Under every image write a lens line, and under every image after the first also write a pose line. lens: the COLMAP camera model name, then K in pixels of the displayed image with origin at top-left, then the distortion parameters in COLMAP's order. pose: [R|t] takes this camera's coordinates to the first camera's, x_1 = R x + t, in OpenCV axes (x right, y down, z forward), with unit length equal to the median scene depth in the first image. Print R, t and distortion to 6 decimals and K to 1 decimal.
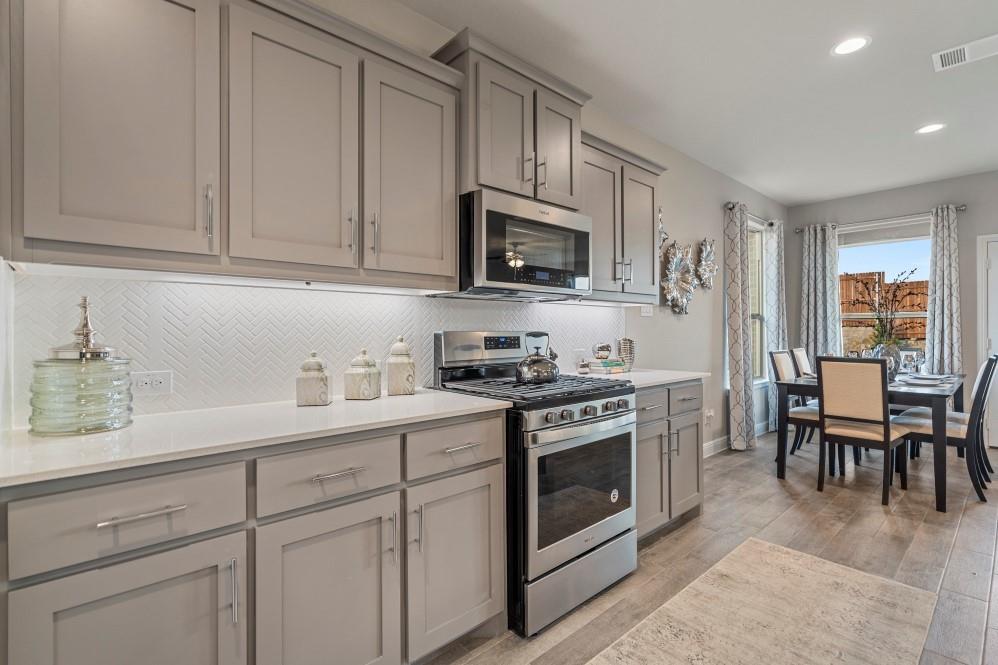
lens RADIAL K [[460.0, 0, 495.0], [0, 460.0, 336.5], [0, 0, 1]] dist [-0.001125, -0.000814]
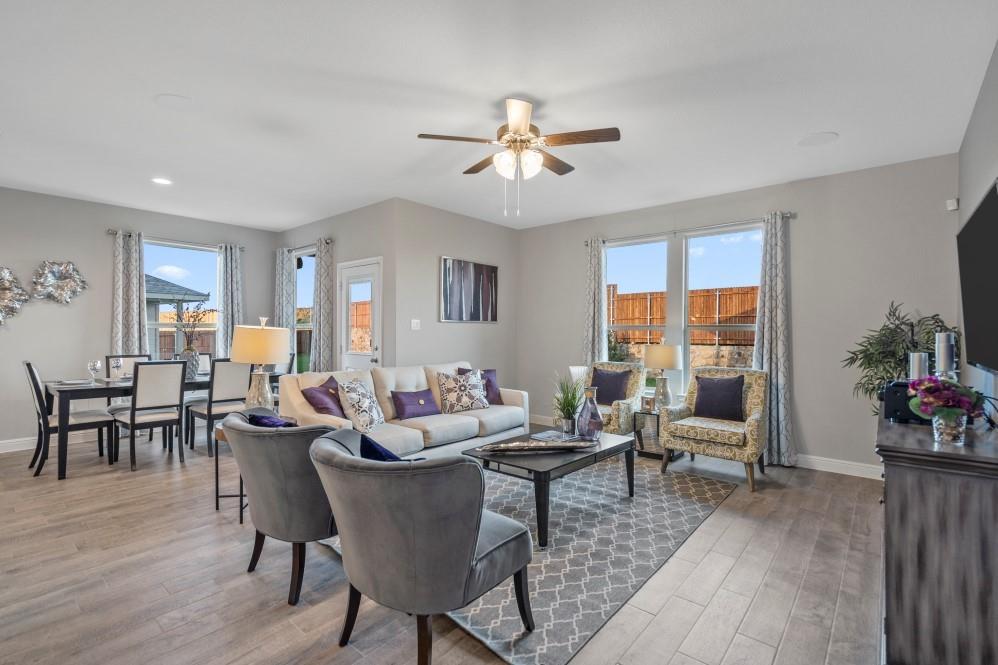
lens RADIAL K [[460.0, 0, 501.7], [0, 460.0, 331.2], [0, 0, 1]] dist [-0.001125, -0.000814]
pose [[0.990638, 0.010613, 0.136101, 1.156147], [-0.009131, 0.999892, -0.011506, -0.021437], [-0.136208, 0.010156, 0.990628, -0.265162]]
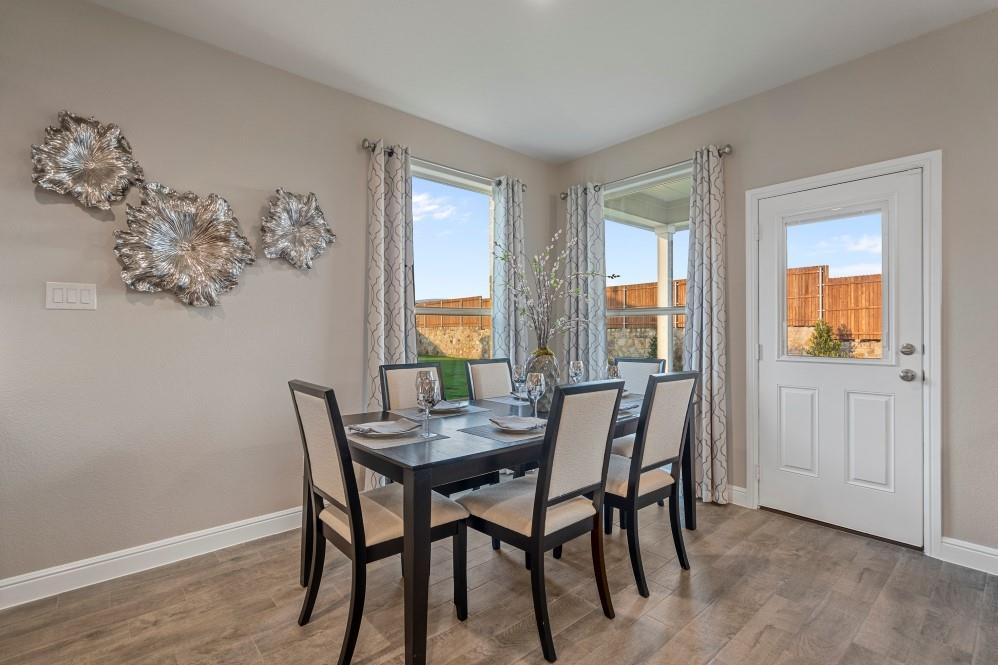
lens RADIAL K [[460.0, 0, 496.9], [0, 460.0, 328.9], [0, 0, 1]] dist [-0.001125, -0.000814]
pose [[0.999948, 0.002295, -0.009979, 0.605353], [-0.002442, 0.999889, -0.014718, -0.006335], [0.009944, 0.014742, 0.999842, 0.286996]]
